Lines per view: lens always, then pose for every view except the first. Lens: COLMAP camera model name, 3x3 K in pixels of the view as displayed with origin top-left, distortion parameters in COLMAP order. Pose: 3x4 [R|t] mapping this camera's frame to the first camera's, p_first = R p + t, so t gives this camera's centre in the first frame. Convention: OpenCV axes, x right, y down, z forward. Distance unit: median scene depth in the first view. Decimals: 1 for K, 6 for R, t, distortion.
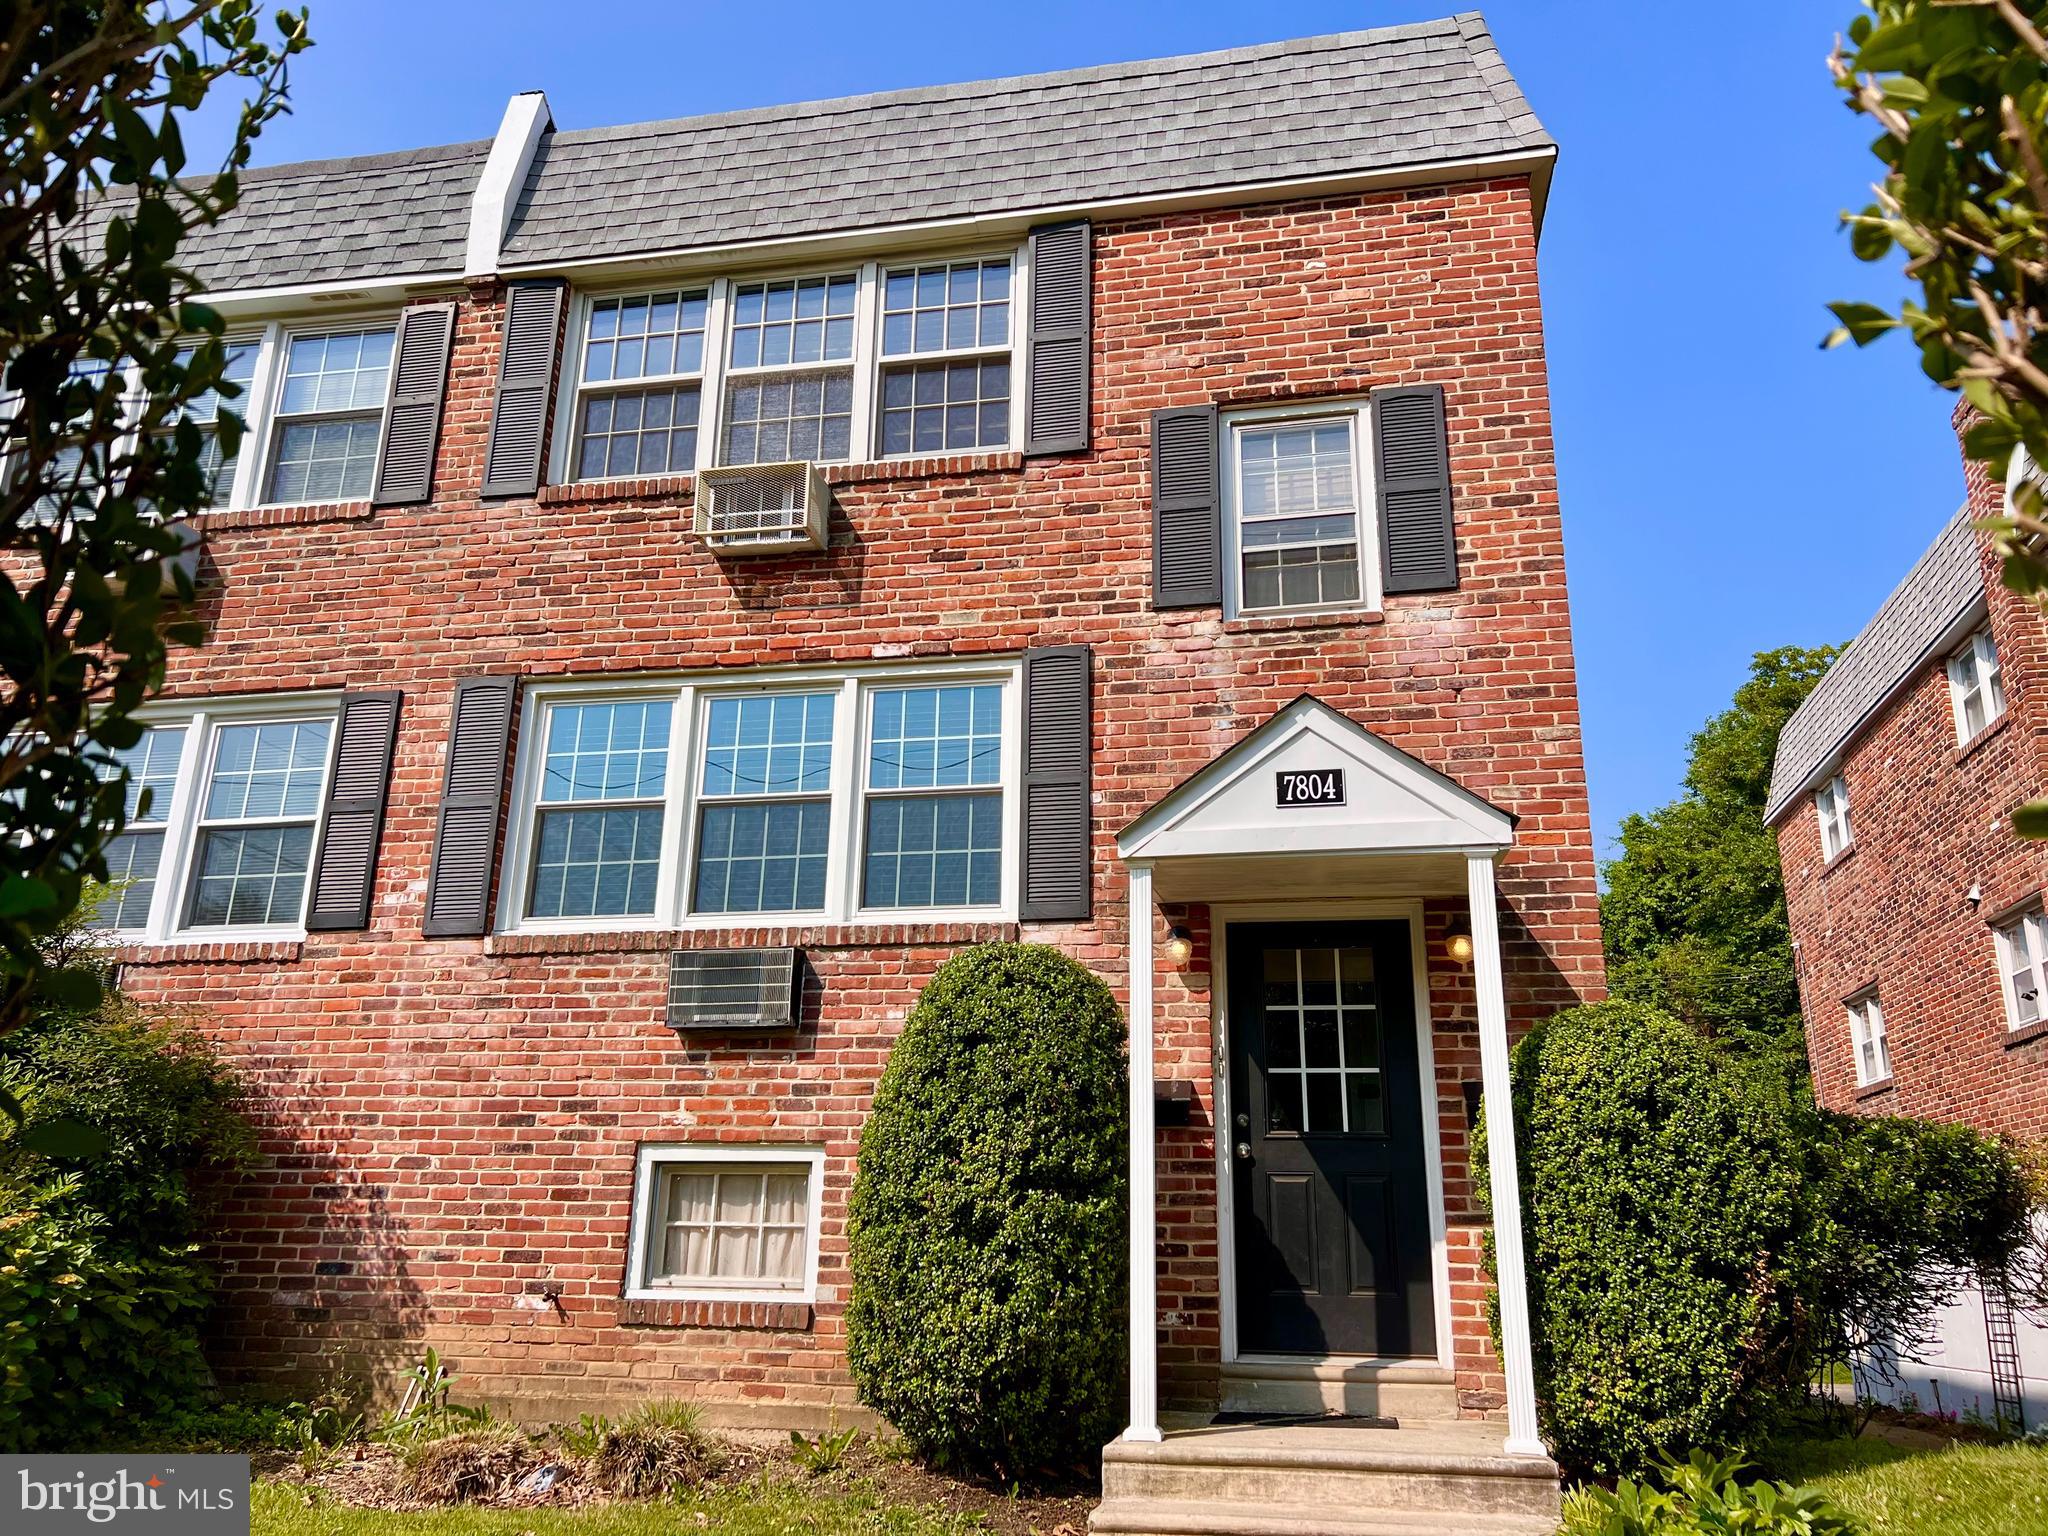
lens RADIAL K [[1589.3, 0, 1036.9], [0, 1589.3, 759.4], [0, 0, 1]] dist [0.026983, -0.023322]
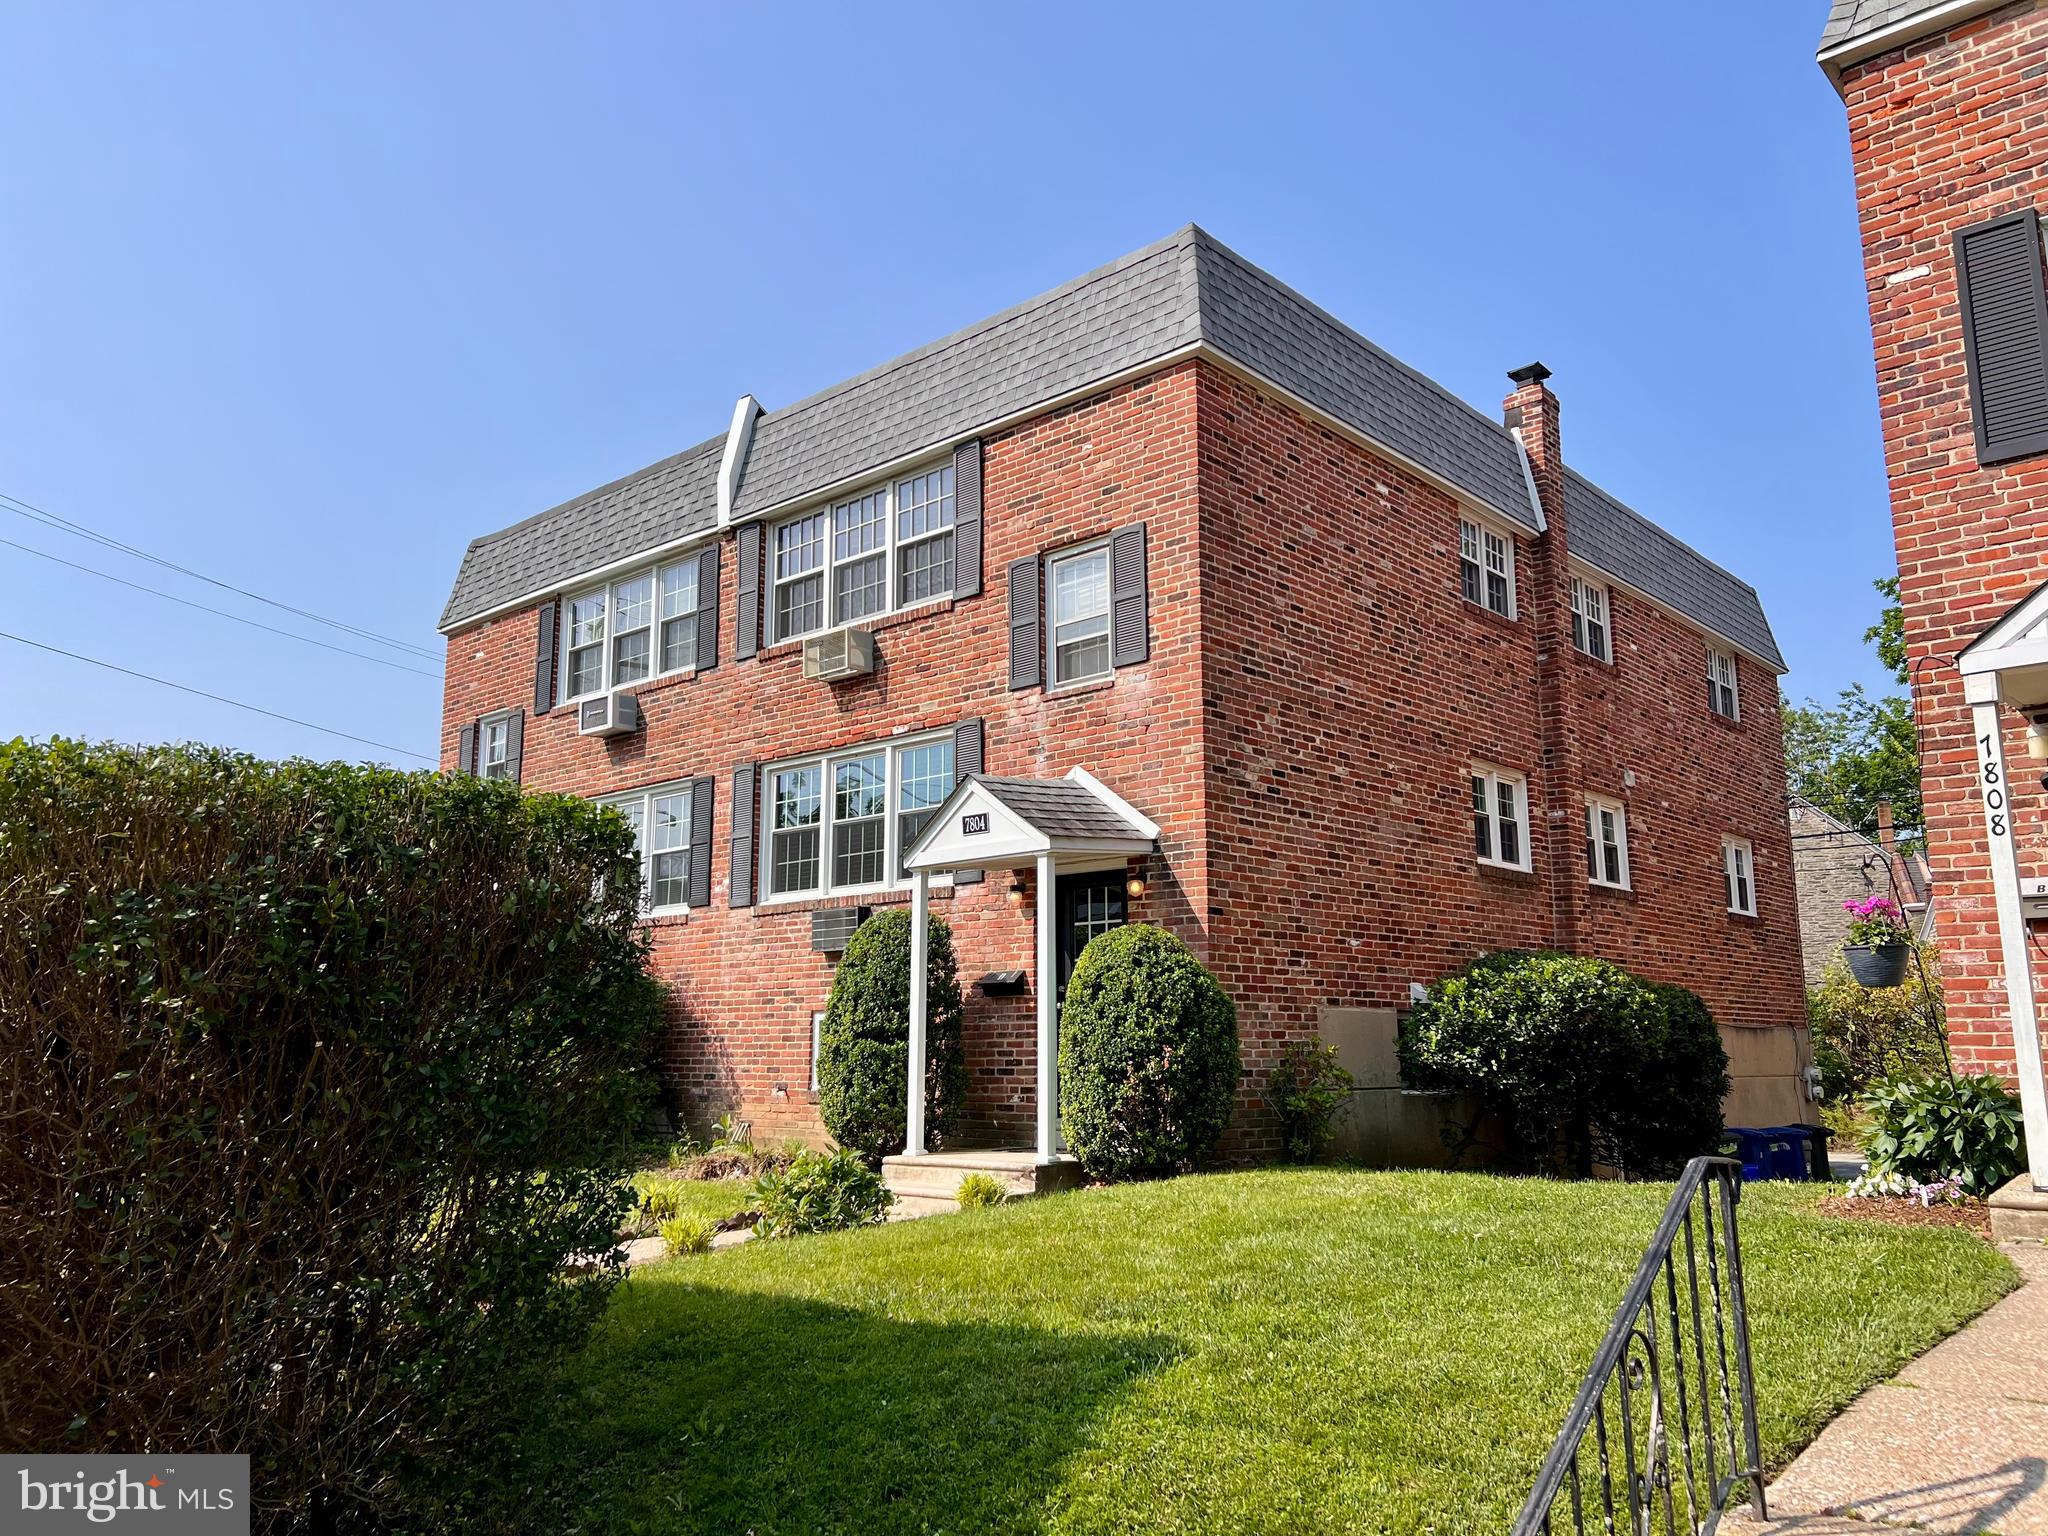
lens RADIAL K [[1589.3, 0, 1013.7], [0, 1589.3, 773.0], [0, 0, 1]] dist [0.026983, -0.023322]
pose [[0.846907, -0.112794, -0.519640, 0.913161], [0.181897, 0.979741, 0.083790, -0.145589], [0.499662, -0.165483, 0.850266, -0.424747]]
